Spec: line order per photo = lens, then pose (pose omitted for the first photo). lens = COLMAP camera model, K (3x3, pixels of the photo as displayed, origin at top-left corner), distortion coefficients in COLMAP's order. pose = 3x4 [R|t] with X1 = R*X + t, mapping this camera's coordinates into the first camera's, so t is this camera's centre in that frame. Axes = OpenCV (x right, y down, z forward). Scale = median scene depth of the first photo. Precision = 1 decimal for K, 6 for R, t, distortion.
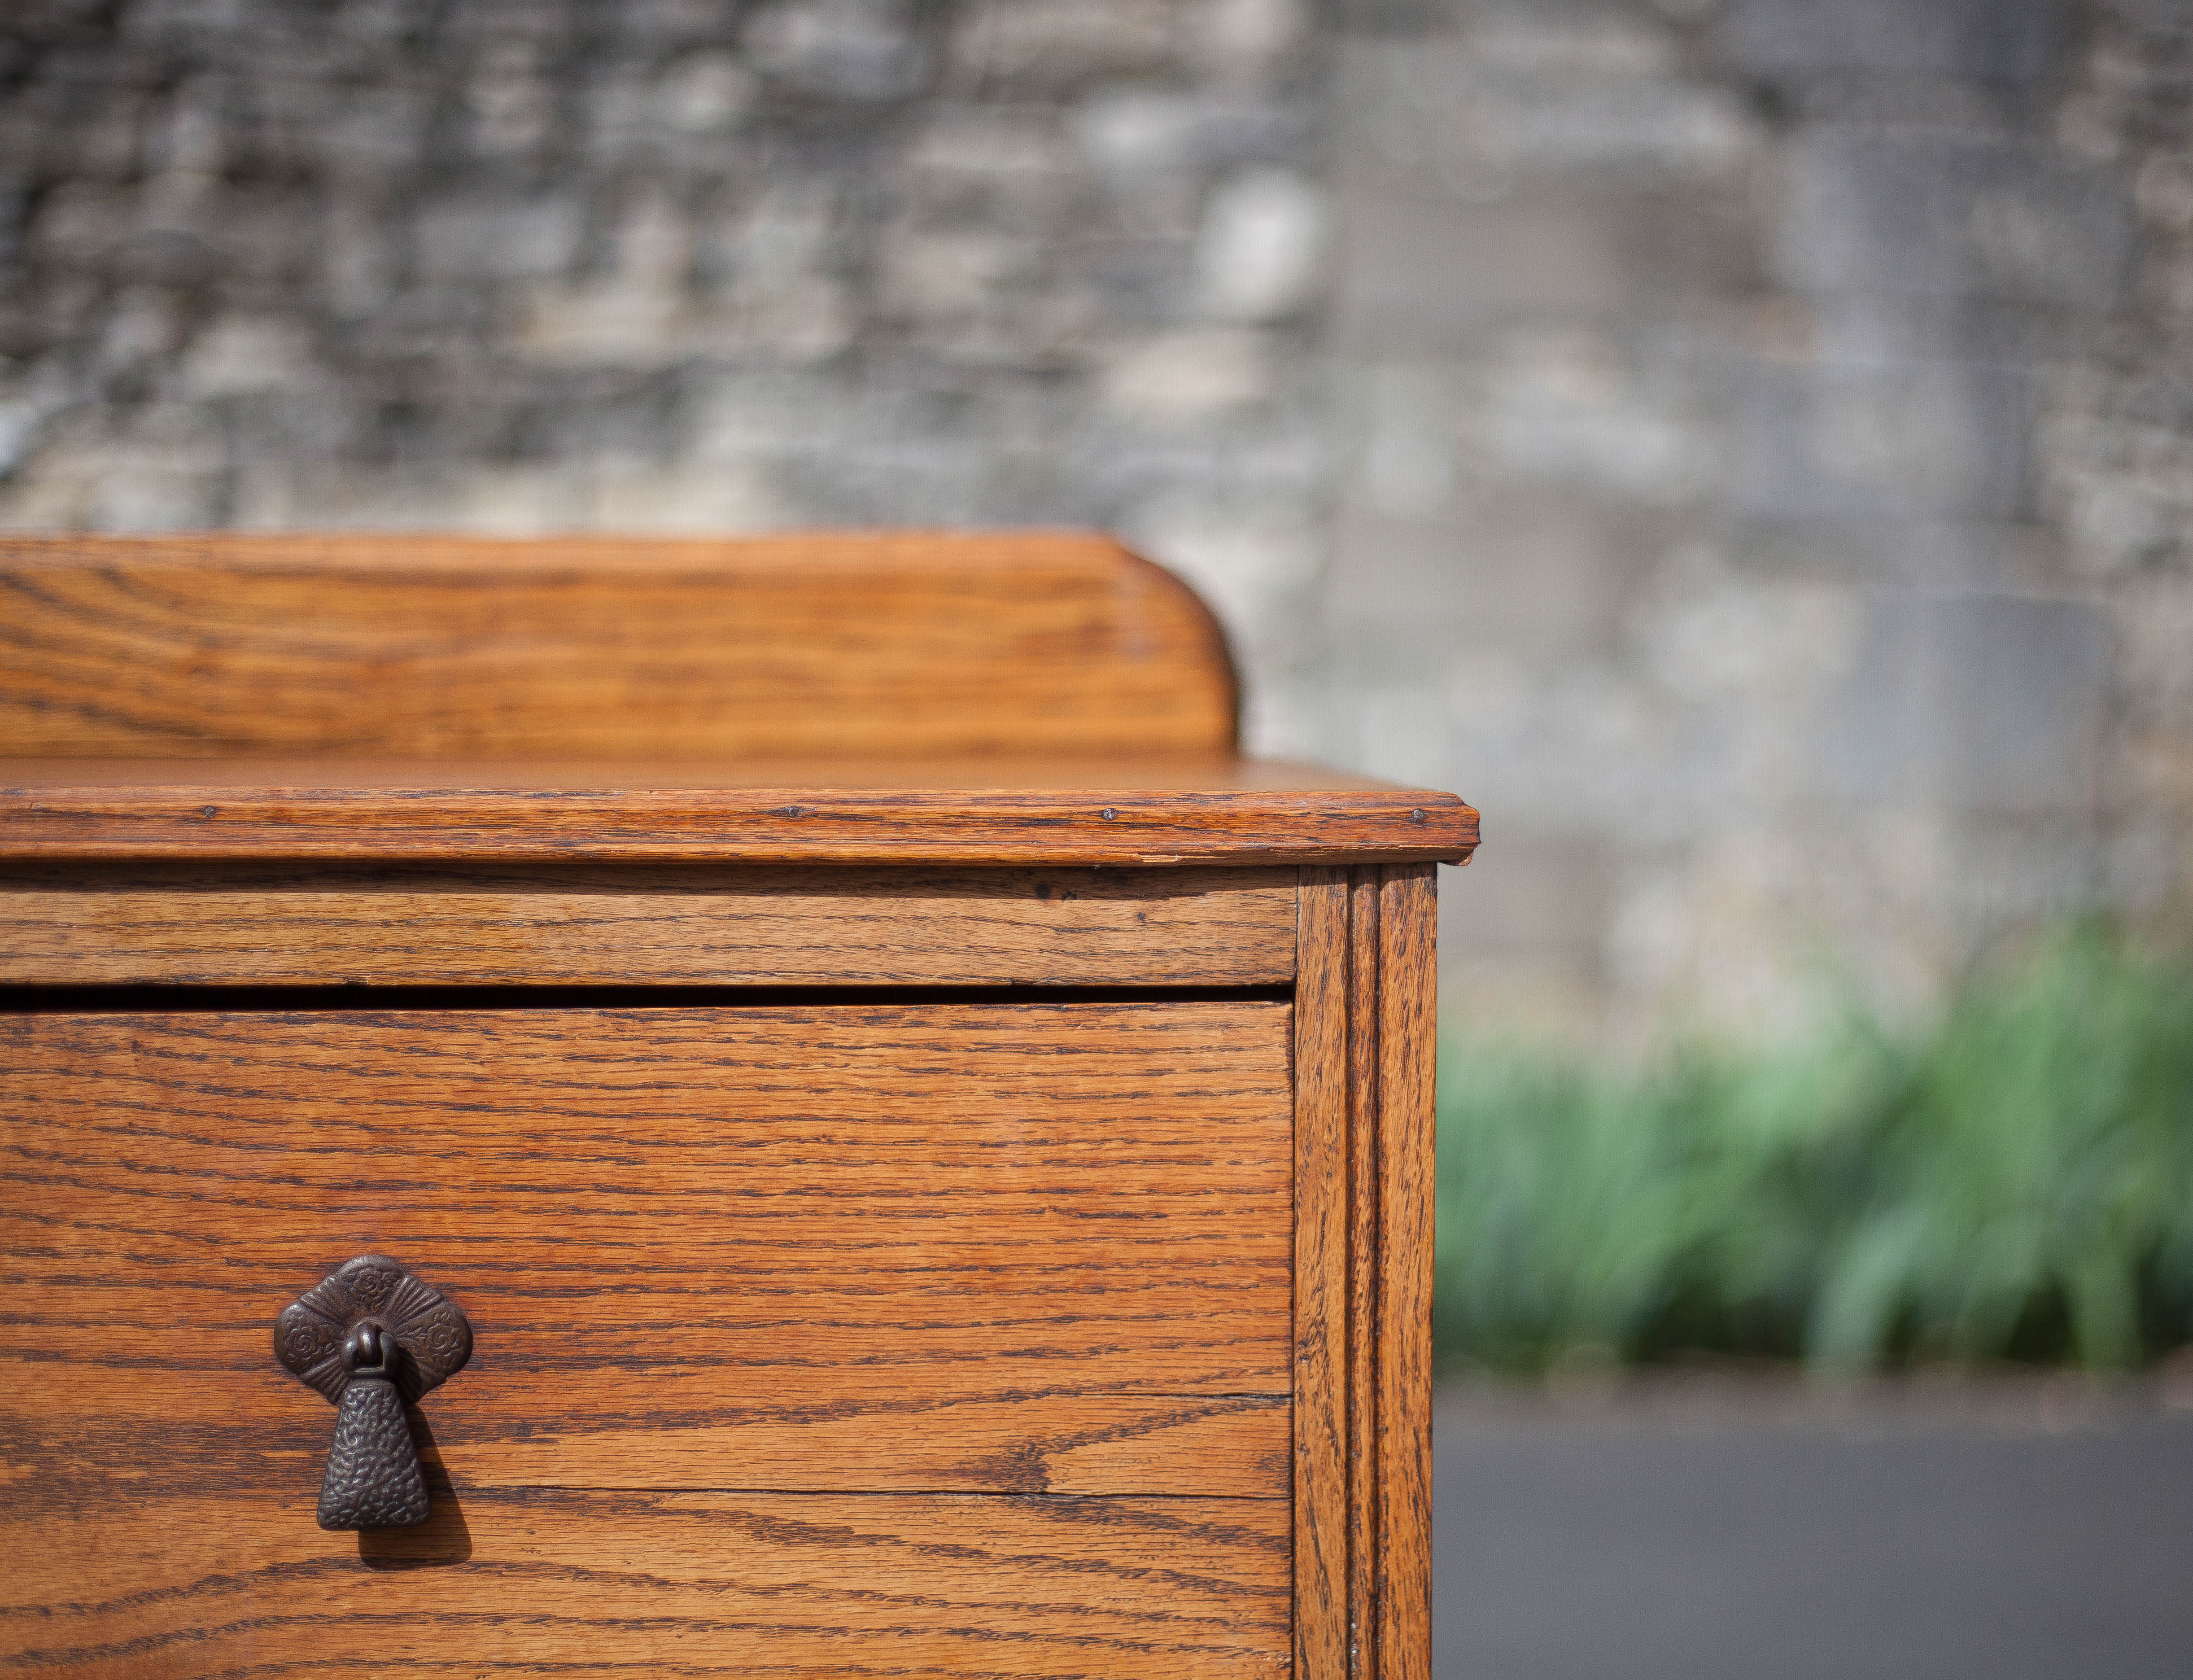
lens RADIAL K [[3914.1, 0, 1258.1], [0, 3914.1, 835.3], [0, 0, 1]] dist [-0.142071, 0.029121]
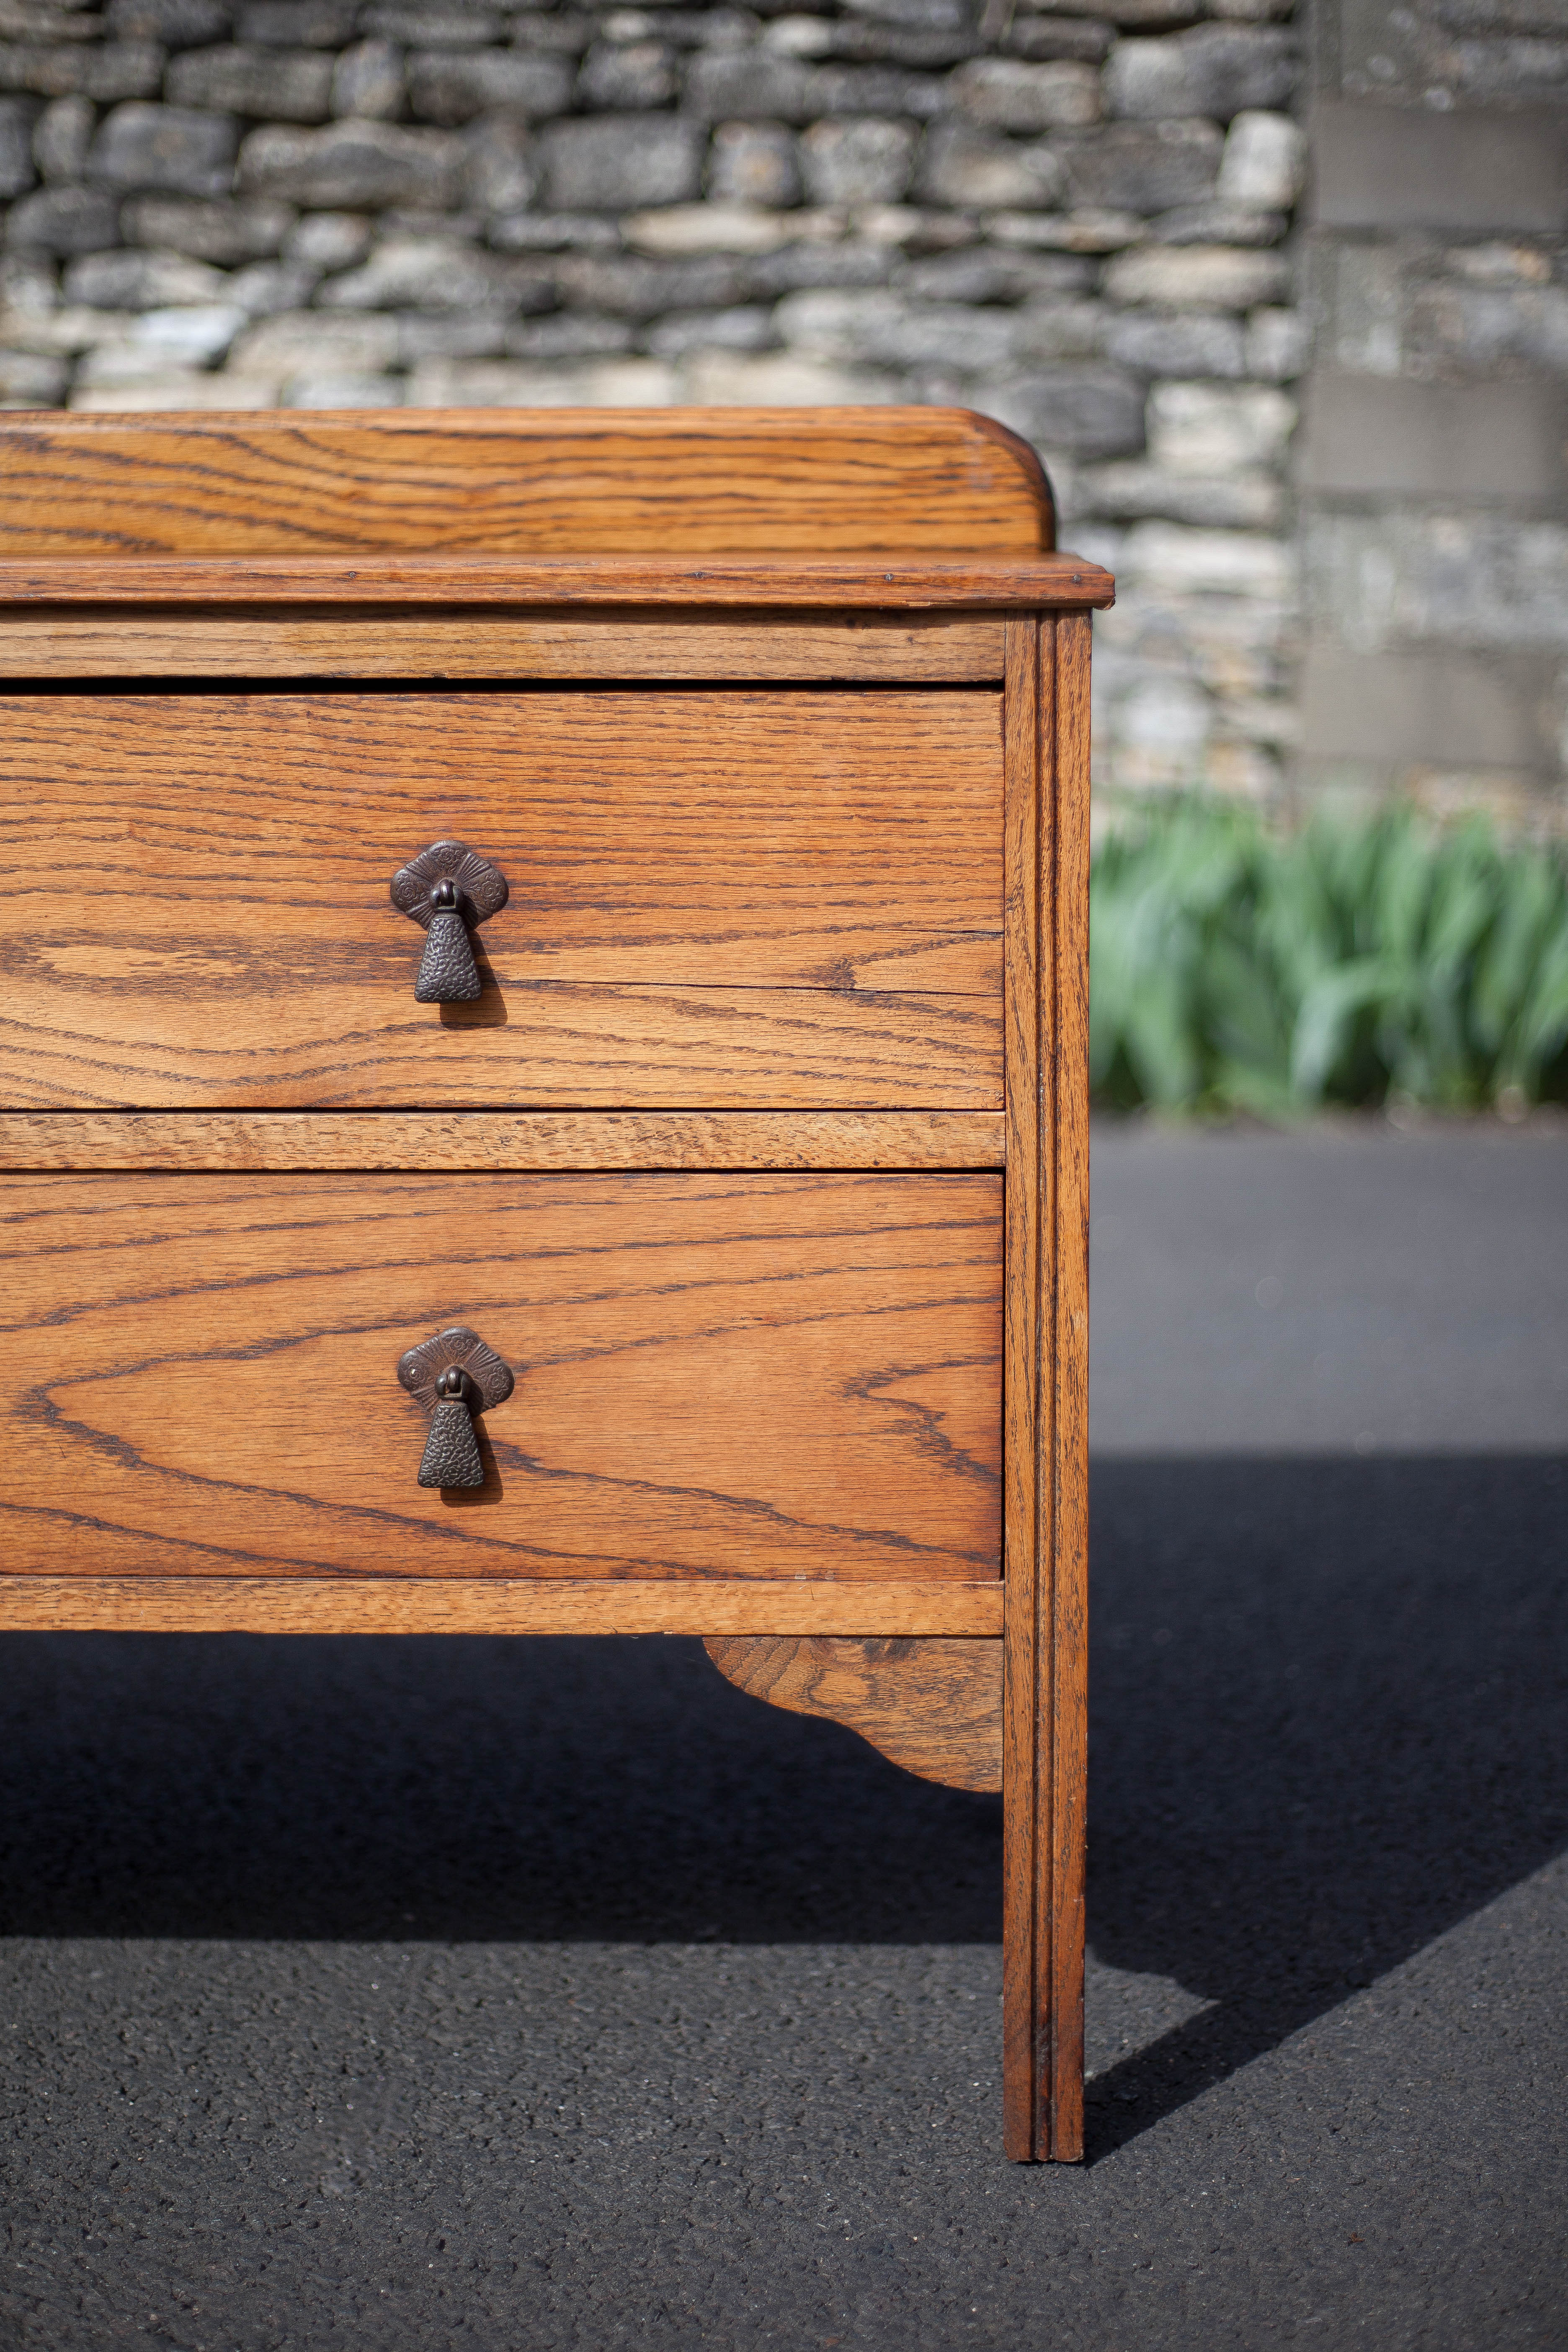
lens RADIAL K [[3598.4, 0, 1042.5], [0, 3598.4, 777.2], [0, 0, 1]] dist [-0.053226, -0.227512]
pose [[0.996137, 0.005539, -0.087637, 0.159951], [-0.003204, 0.999637, 0.026768, 0.038465], [0.087753, -0.026384, 0.995793, -0.512042]]
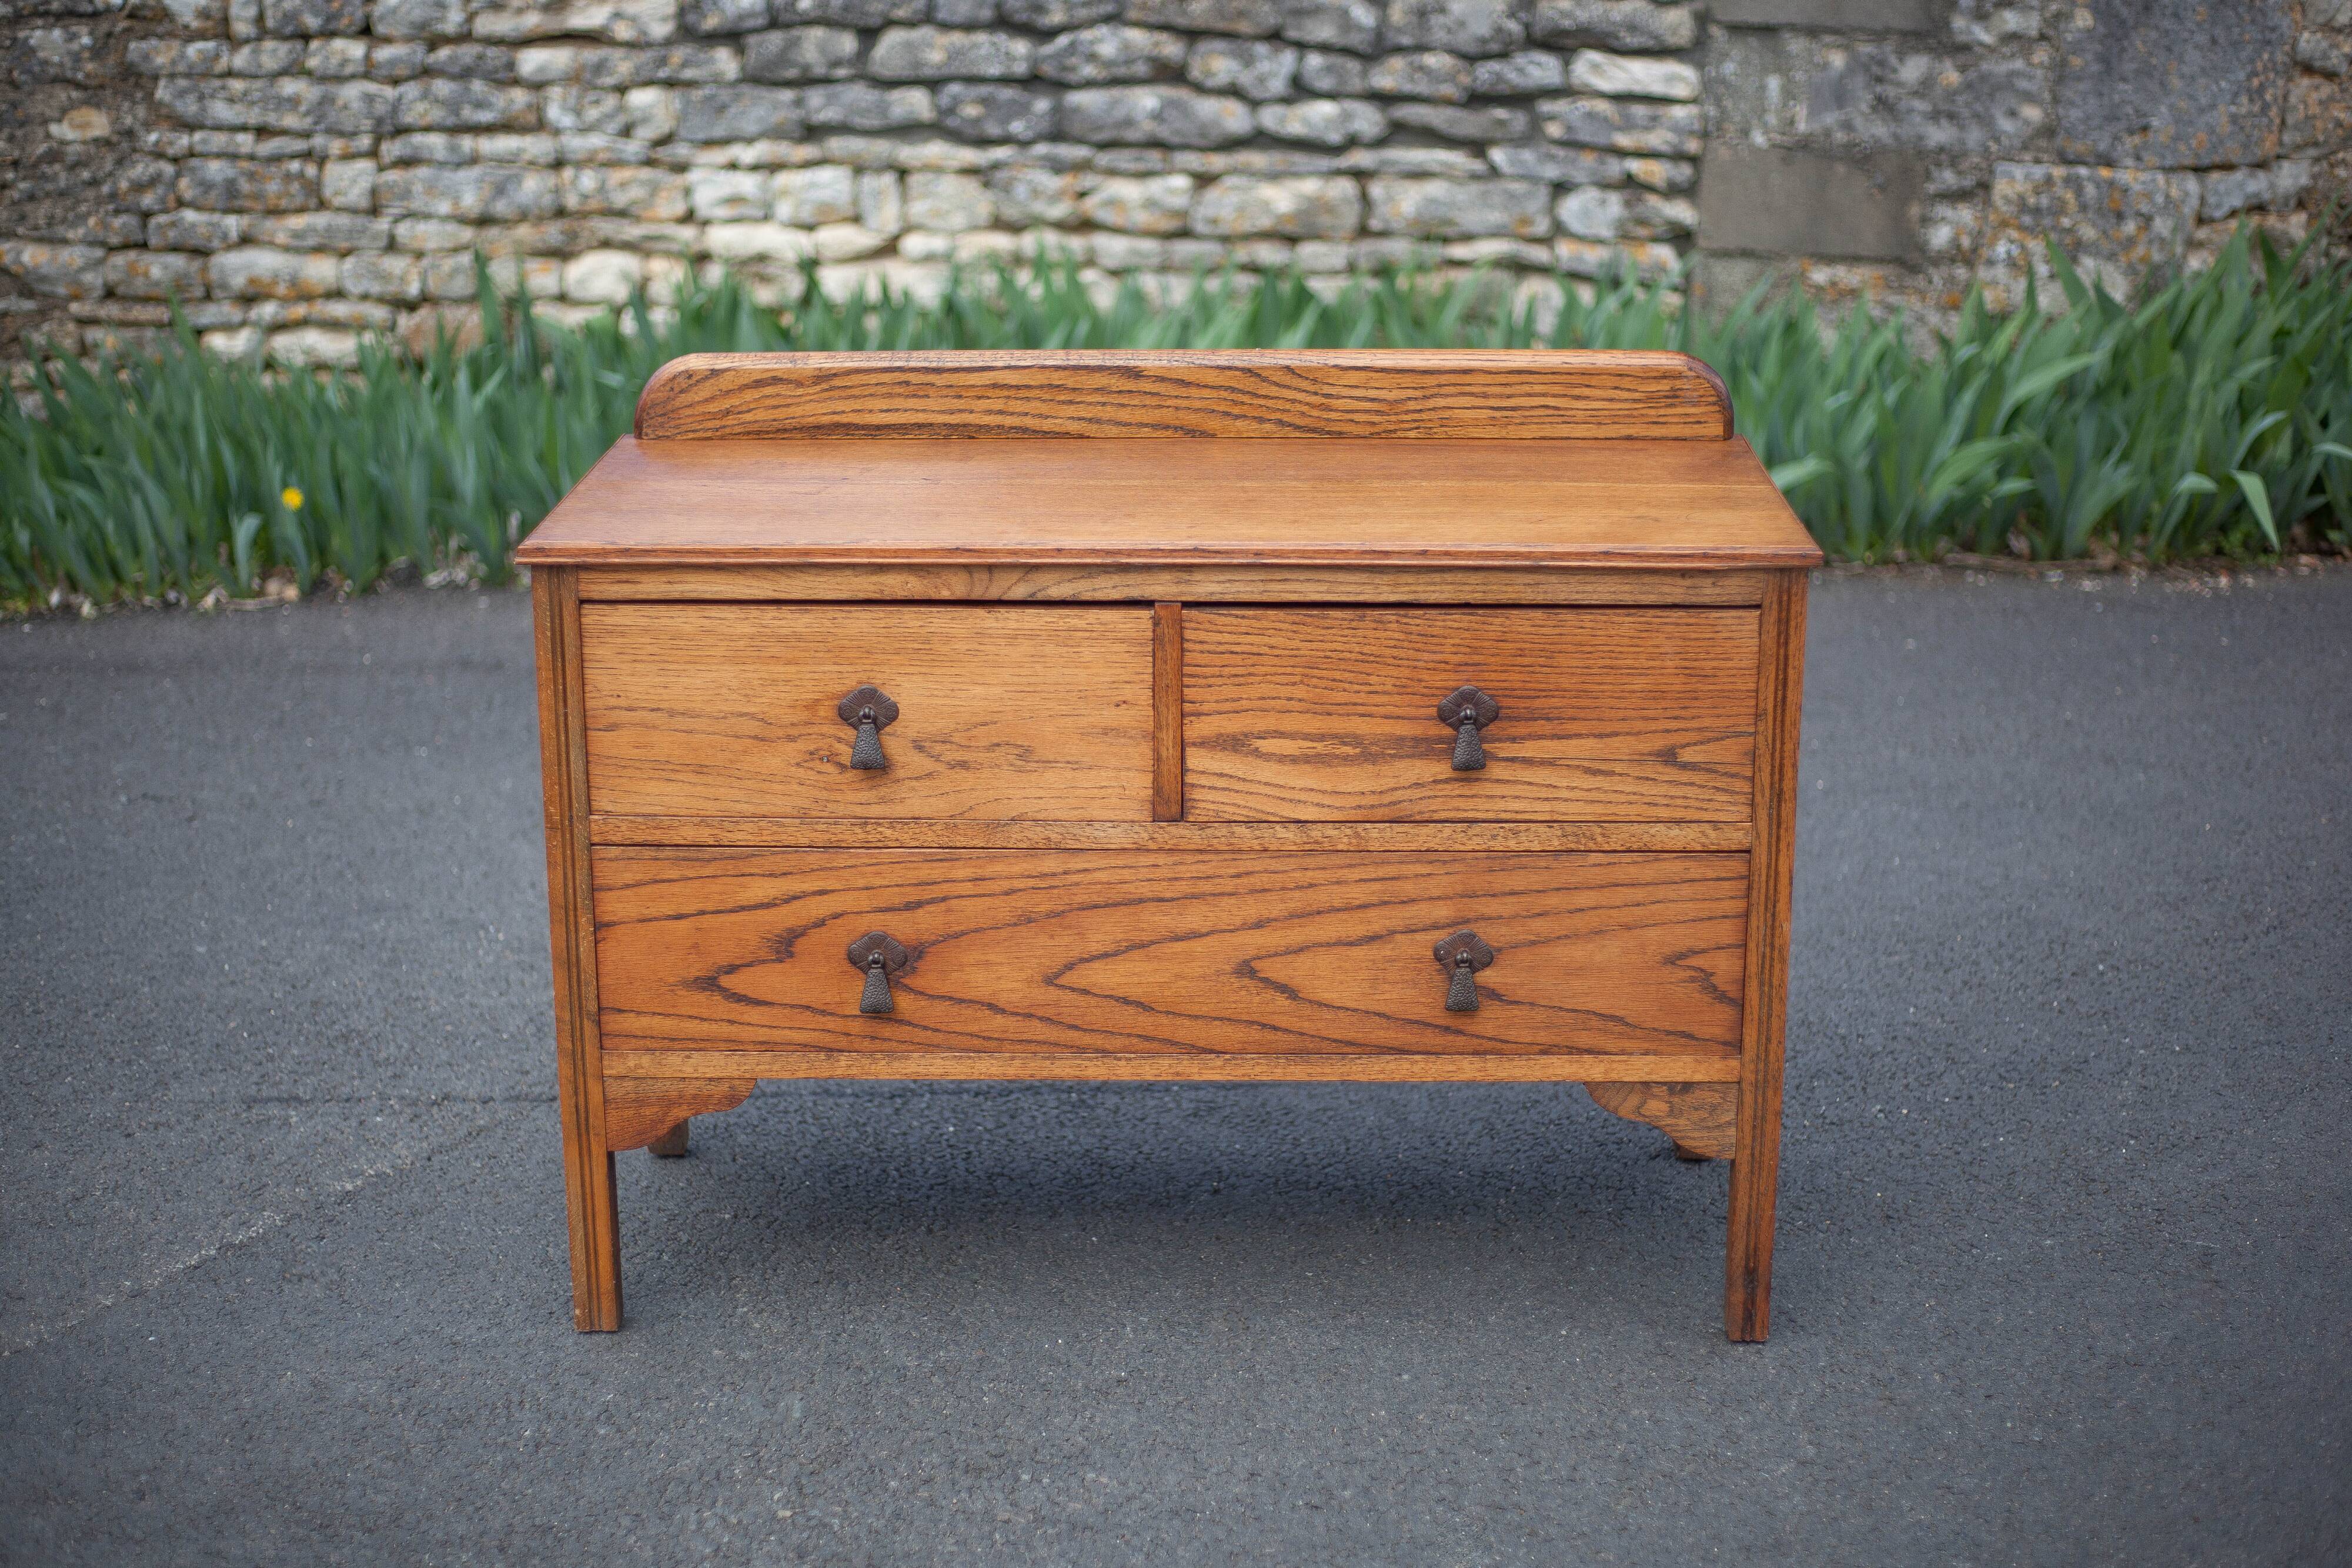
lens RADIAL K [[3652.7, 0, 1211.5], [0, 3652.7, 785.9], [0, 0, 1]] dist [-0.112778, 0.198279]
pose [[0.994040, 0.030765, -0.104584, -0.120811], [-0.003255, 0.967302, 0.253605, -0.567726], [0.108967, -0.251754, 0.961637, -1.915080]]
